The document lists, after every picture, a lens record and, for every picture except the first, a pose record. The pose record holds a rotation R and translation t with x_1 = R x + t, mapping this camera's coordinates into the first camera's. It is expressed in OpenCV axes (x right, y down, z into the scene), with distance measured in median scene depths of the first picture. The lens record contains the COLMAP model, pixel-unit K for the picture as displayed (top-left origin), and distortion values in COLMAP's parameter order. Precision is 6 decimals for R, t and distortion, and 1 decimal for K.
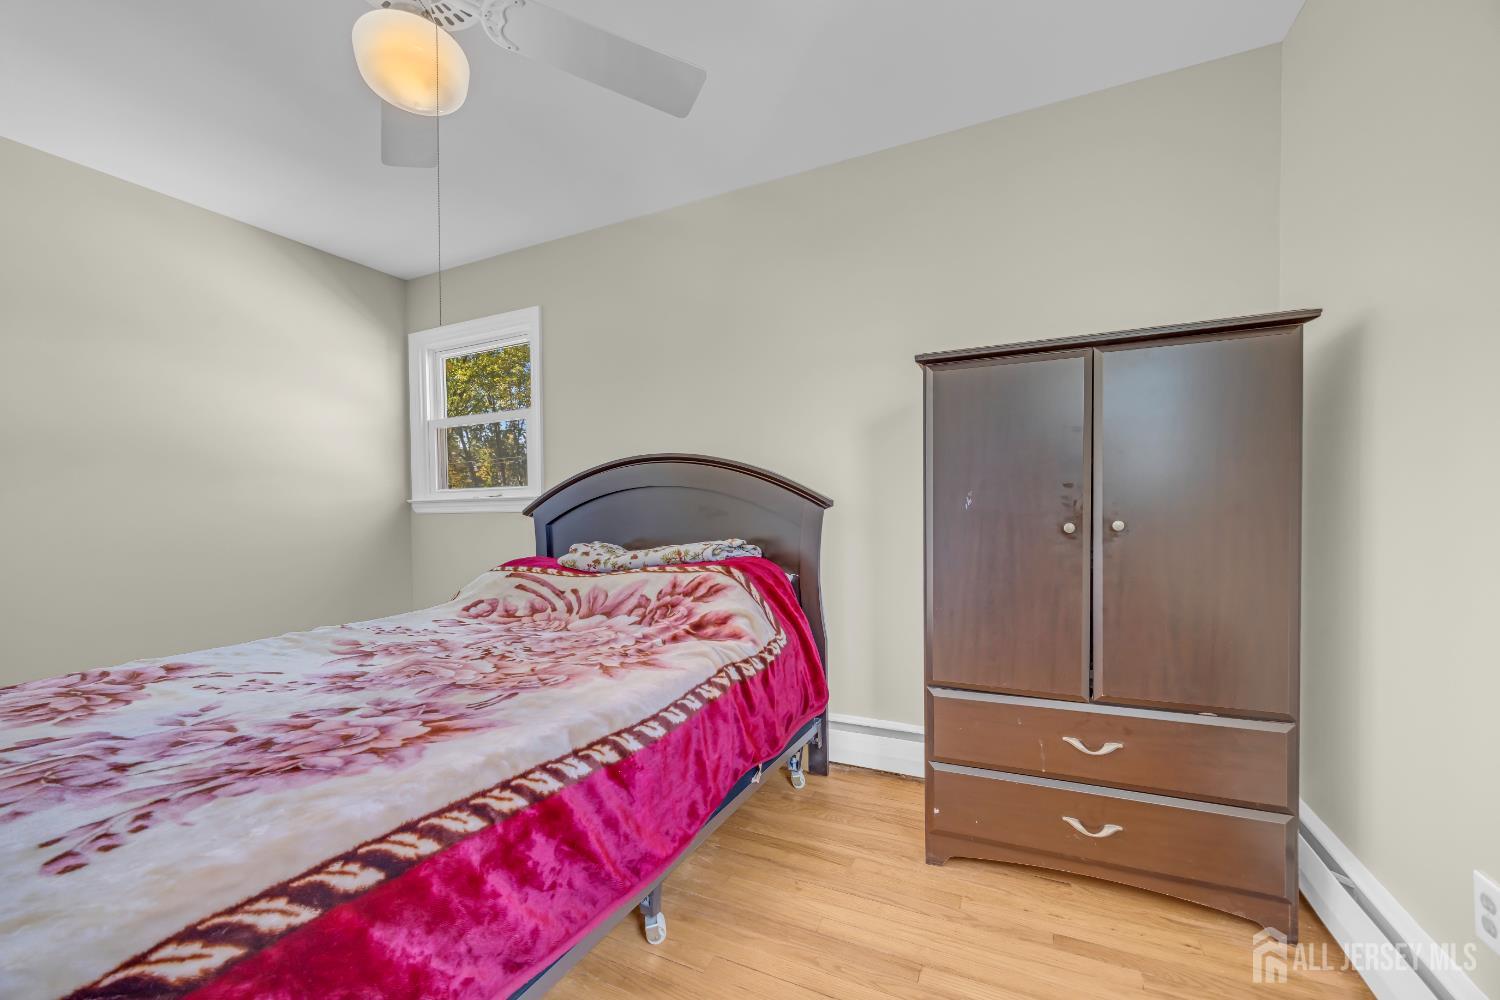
lens RADIAL K [[578.8, 0, 754.7], [0, 578.8, 490.9], [0, 0, 1]] dist [-0.001822, -0.000549]
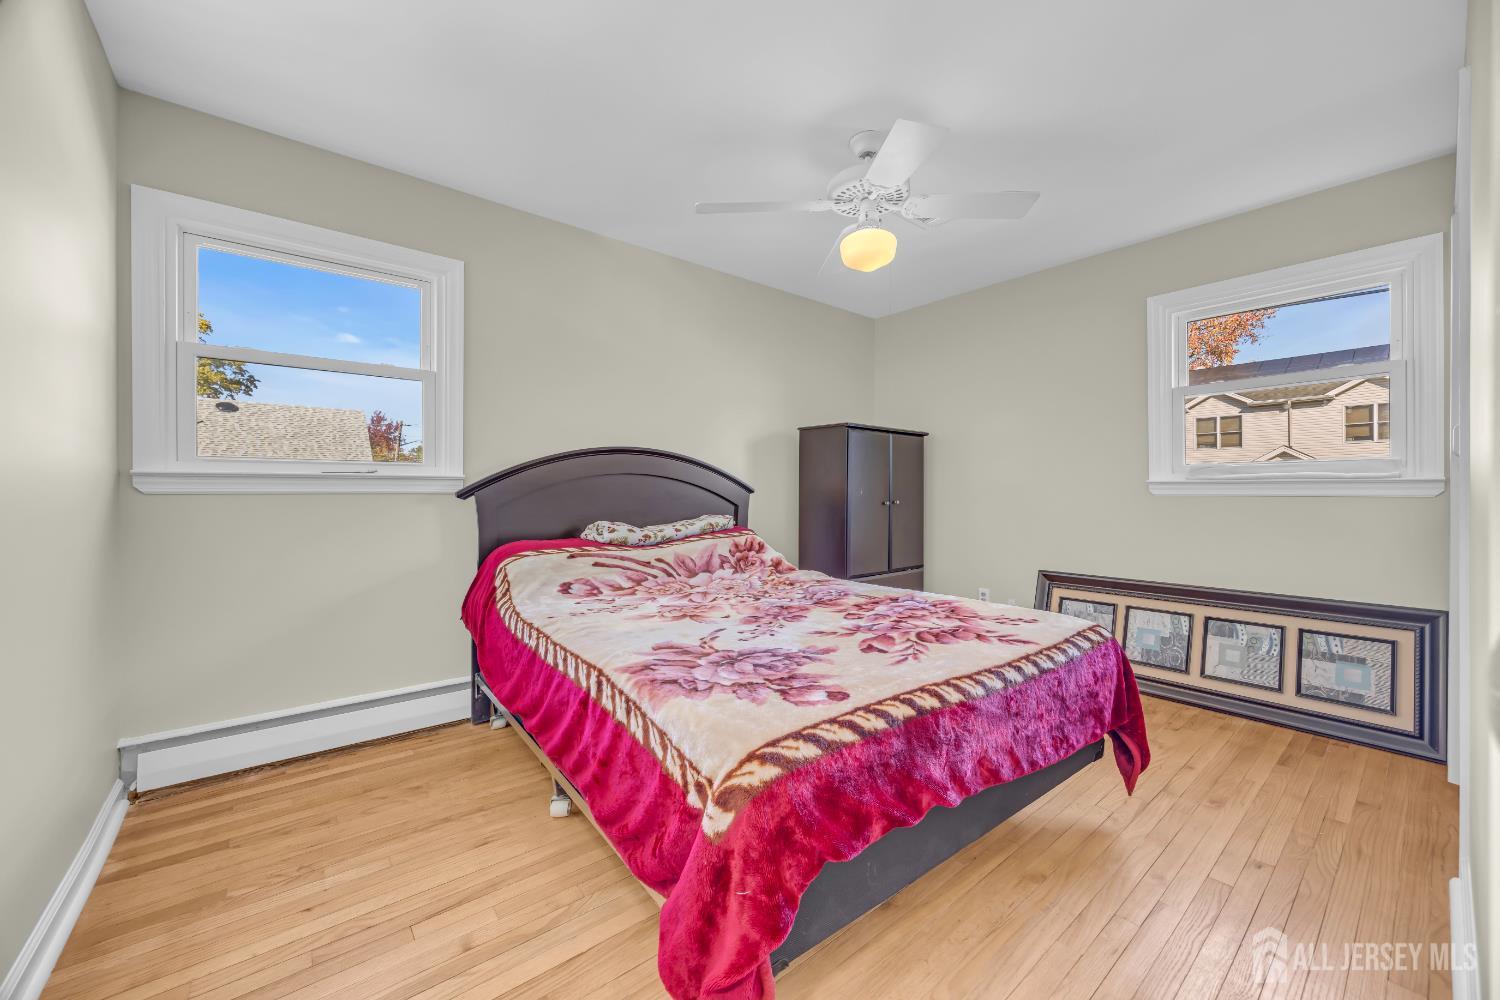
lens RADIAL K [[578.8, 0, 754.7], [0, 578.8, 490.9], [0, 0, 1]] dist [-0.001822, -0.000549]
pose [[0.431420, 0.018954, 0.901952, -1.330218], [-0.034810, 0.999384, -0.004351, 0.025216], [-0.901480, -0.029520, 0.431814, 0.293822]]
